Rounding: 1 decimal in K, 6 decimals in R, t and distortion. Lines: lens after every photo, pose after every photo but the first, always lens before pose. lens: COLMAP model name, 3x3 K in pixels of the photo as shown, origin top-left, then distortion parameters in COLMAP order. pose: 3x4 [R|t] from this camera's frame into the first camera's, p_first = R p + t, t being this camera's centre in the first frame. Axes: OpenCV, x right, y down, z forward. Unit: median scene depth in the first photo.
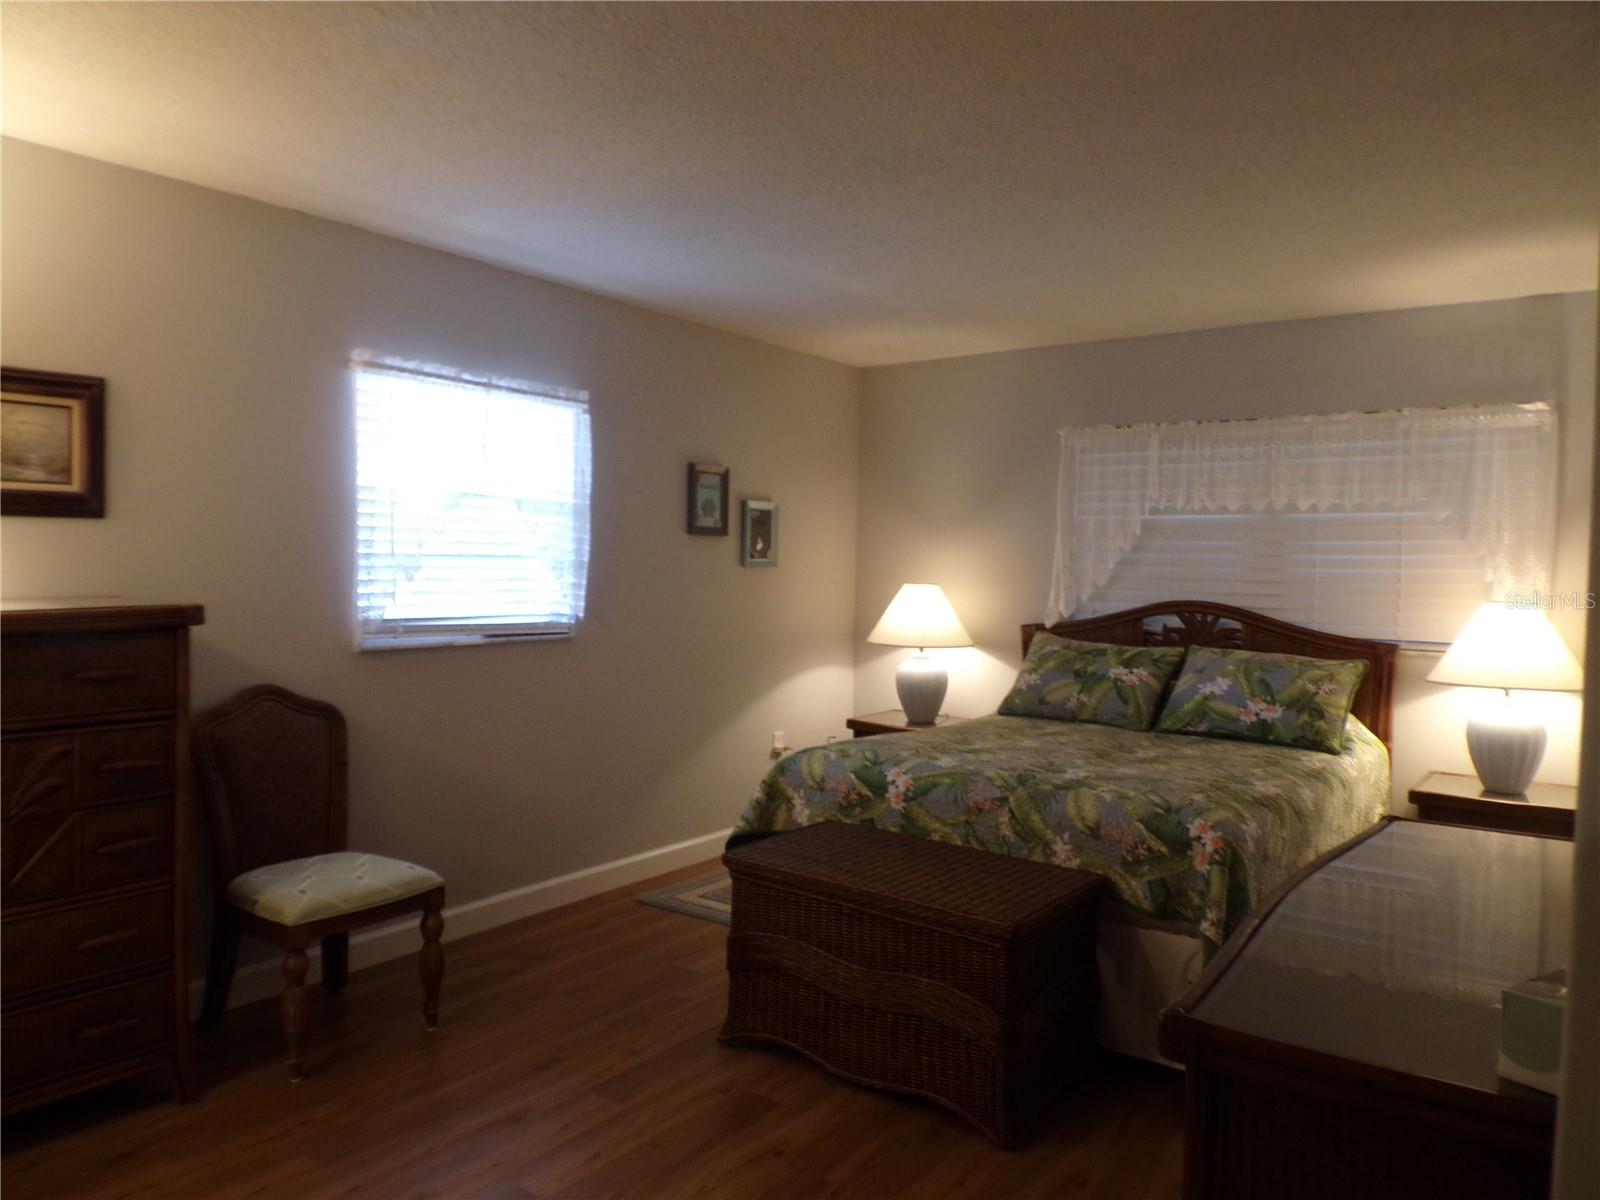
lens RADIAL K [[1120.6, 0, 790.0], [0, 1120.6, 595.7], [0, 0, 1]] dist [0.125644, -0.180007]
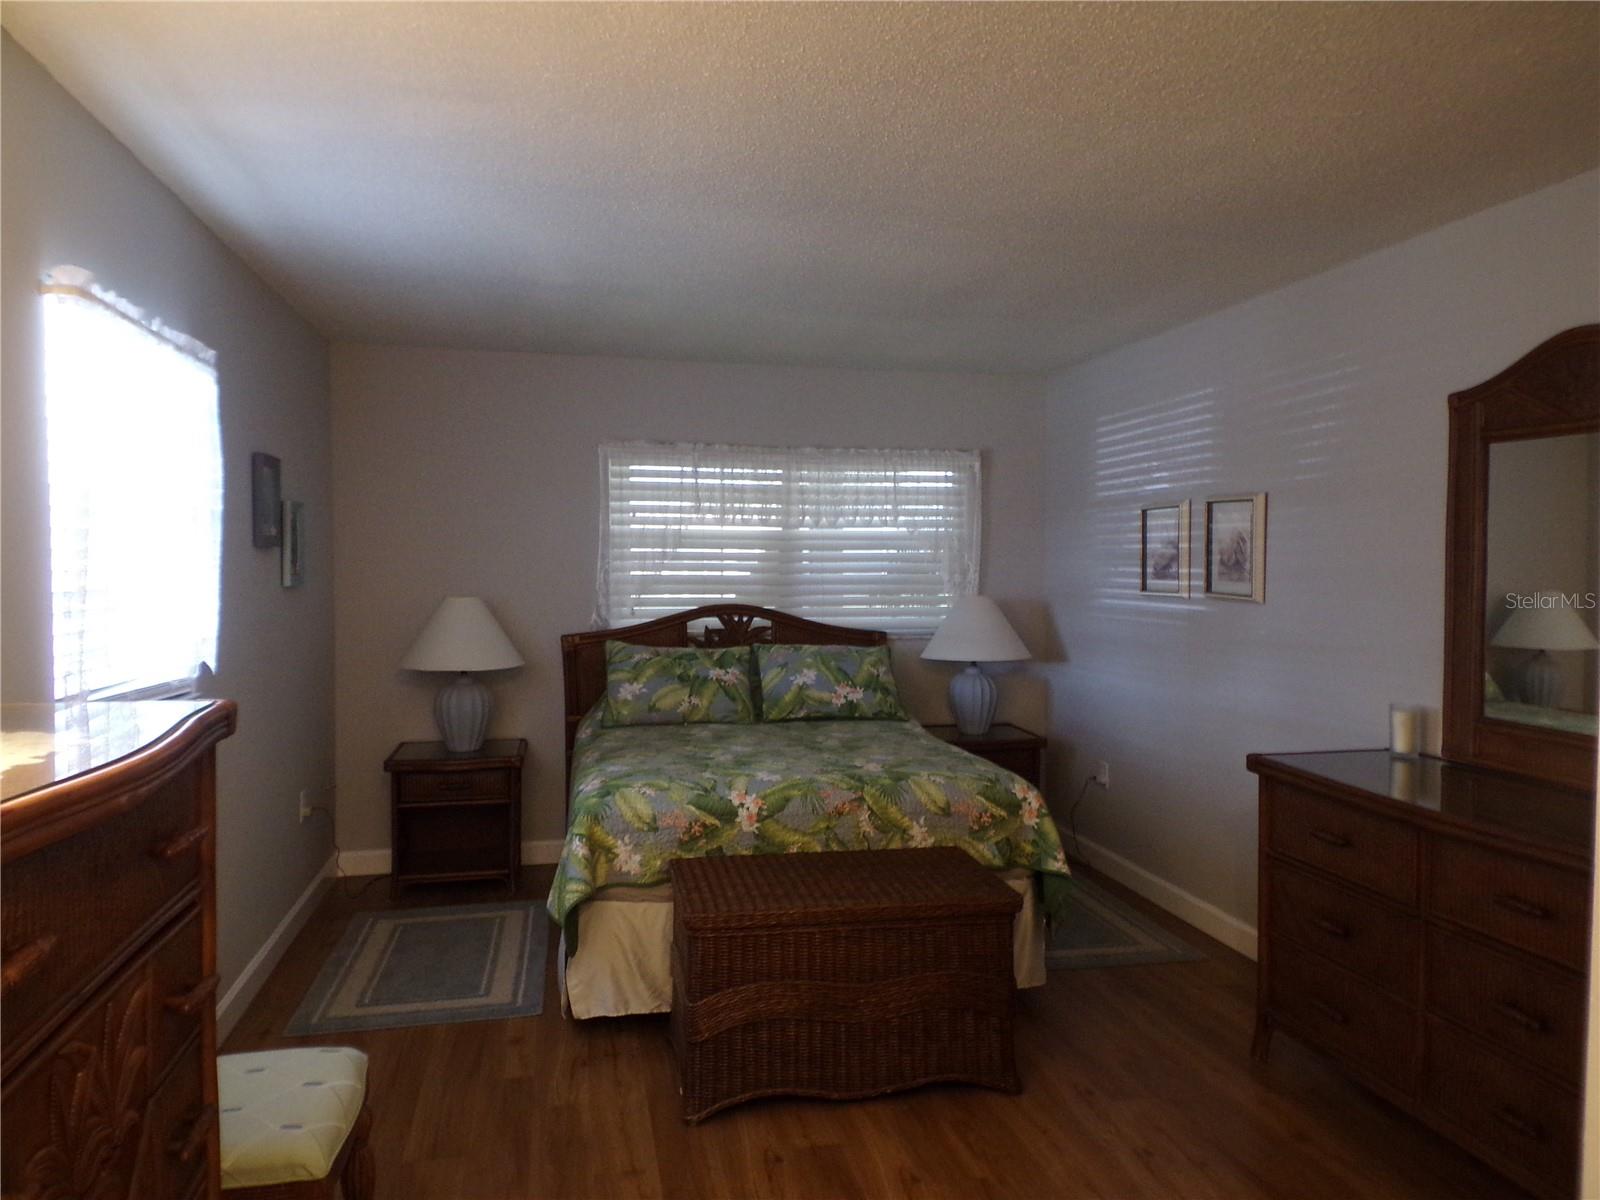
lens RADIAL K [[1120.6, 0, 800.7], [0, 1120.6, 596.2], [0, 0, 1]] dist [0.125644, -0.180007]
pose [[0.658267, -0.041312, 0.751650, -0.528622], [0.032631, 0.999120, 0.026337, -0.036624], [-0.752077, 0.007190, 0.659036, 0.264948]]
